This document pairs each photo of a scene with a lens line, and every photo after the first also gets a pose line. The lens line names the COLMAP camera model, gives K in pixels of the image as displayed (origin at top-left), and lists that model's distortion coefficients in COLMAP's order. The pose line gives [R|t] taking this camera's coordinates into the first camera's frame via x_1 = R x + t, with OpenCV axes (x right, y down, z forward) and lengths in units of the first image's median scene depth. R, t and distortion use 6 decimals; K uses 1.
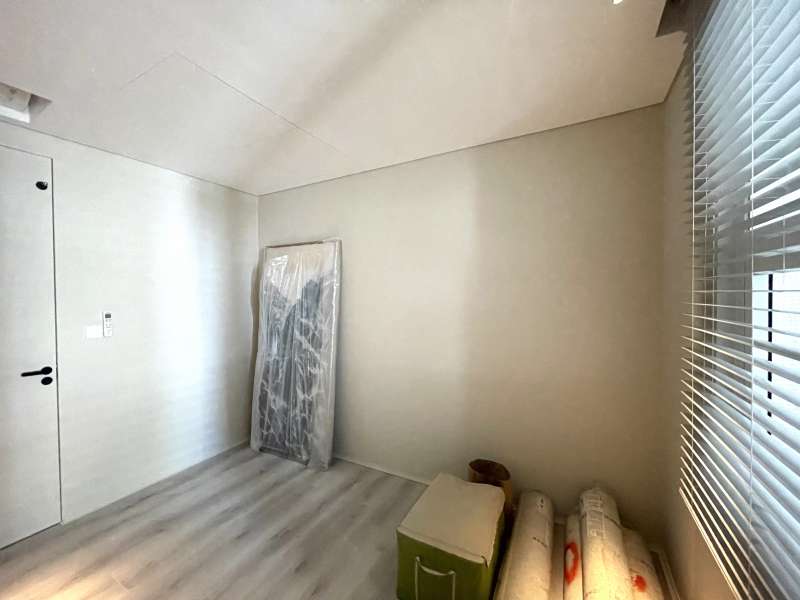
lens RADIAL K [[322.4, 0, 398.0], [0, 322.4, 302.9], [0, 0, 1]] dist [0.003933, -0.000886]
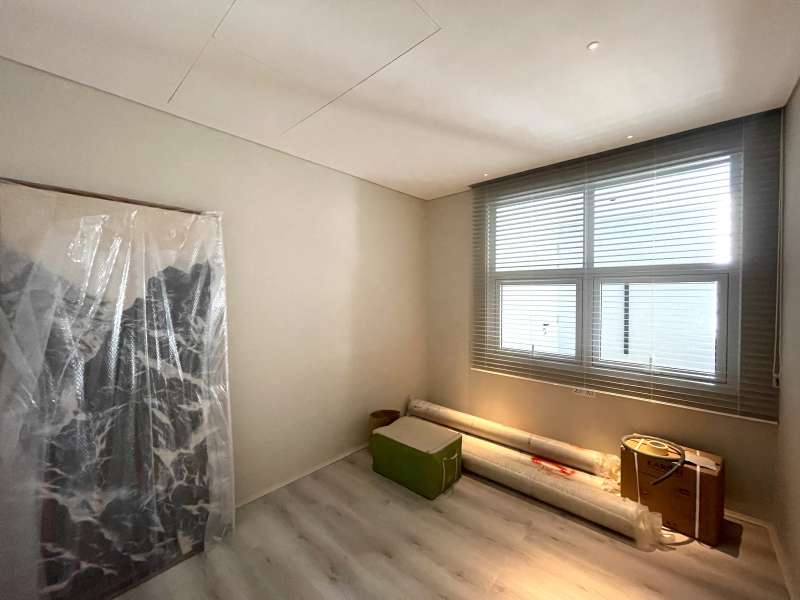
lens RADIAL K [[322.4, 0, 397.4], [0, 322.4, 294.9], [0, 0, 1]] dist [0.003933, -0.000886]
pose [[0.236651, -0.011010, 0.971532, -0.809819], [0.018059, 0.999813, 0.006931, -0.012582], [-0.971427, 0.015905, 0.236806, 0.445975]]
